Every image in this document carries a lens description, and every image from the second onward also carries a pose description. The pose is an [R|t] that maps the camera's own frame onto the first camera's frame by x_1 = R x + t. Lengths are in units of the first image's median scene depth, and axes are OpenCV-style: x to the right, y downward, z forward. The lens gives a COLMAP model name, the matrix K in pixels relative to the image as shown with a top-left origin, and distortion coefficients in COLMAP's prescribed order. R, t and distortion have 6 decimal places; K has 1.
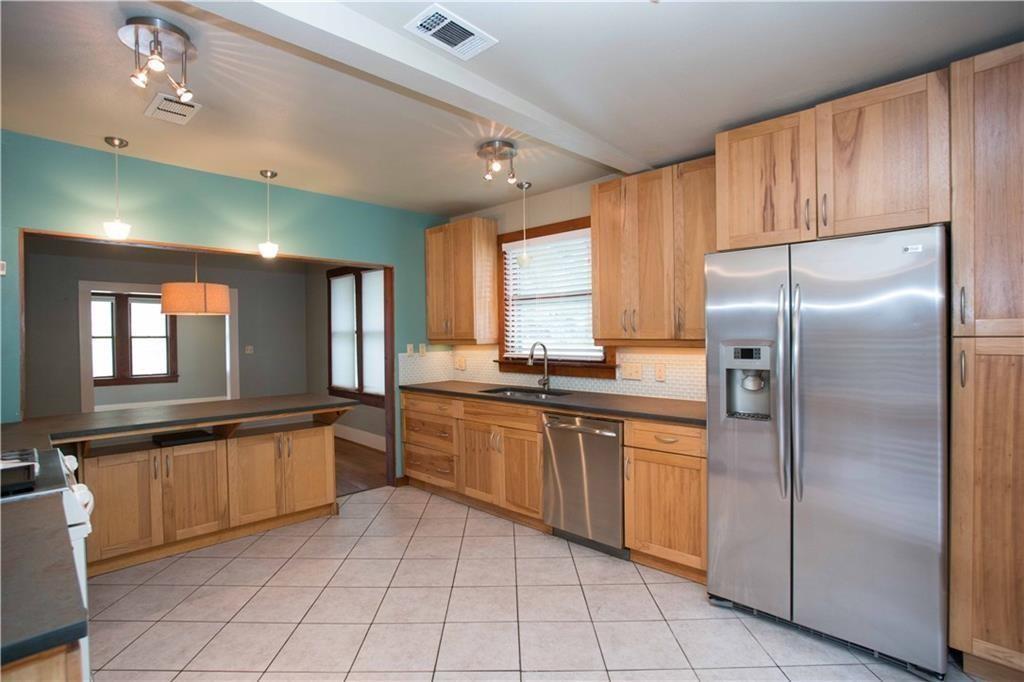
lens RADIAL K [[511.9, 0, 512.0], [0, 511.9, 341.0], [0, 0, 1]] dist [-0.071333, 0.034884]
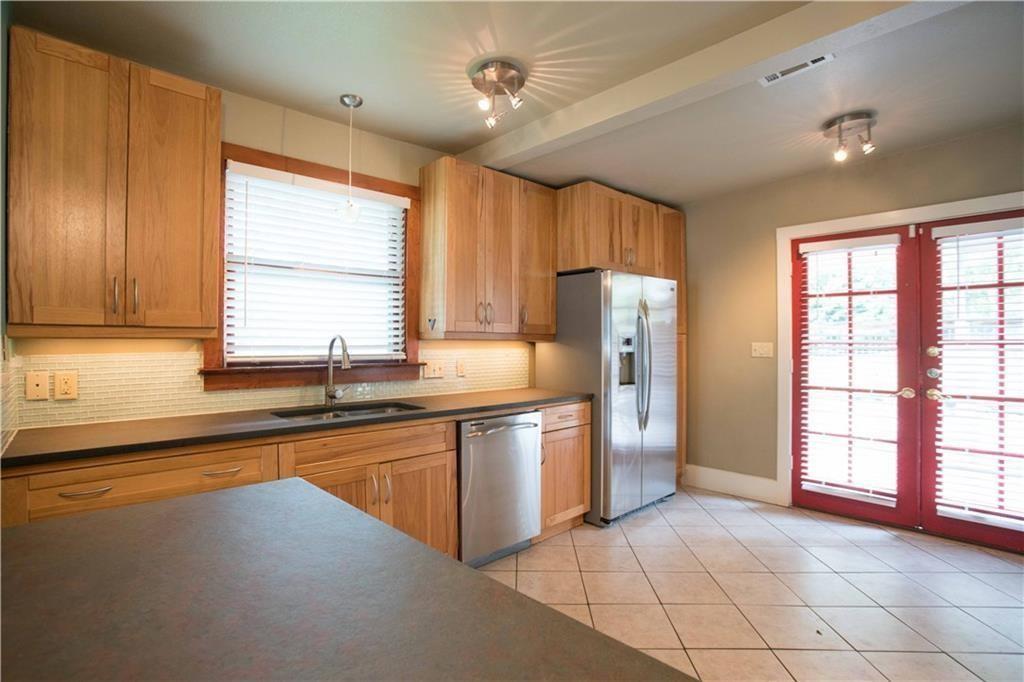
lens RADIAL K [[526.7, 0, 507.6], [0, 526.7, 335.2], [0, 0, 1]] dist [-0.061717, 0.032457]
pose [[0.036920, 0.017295, 0.999169, -0.668802], [0.007895, 0.999814, -0.017598, 0.015993], [-0.999287, 0.008538, 0.036776, 0.788628]]
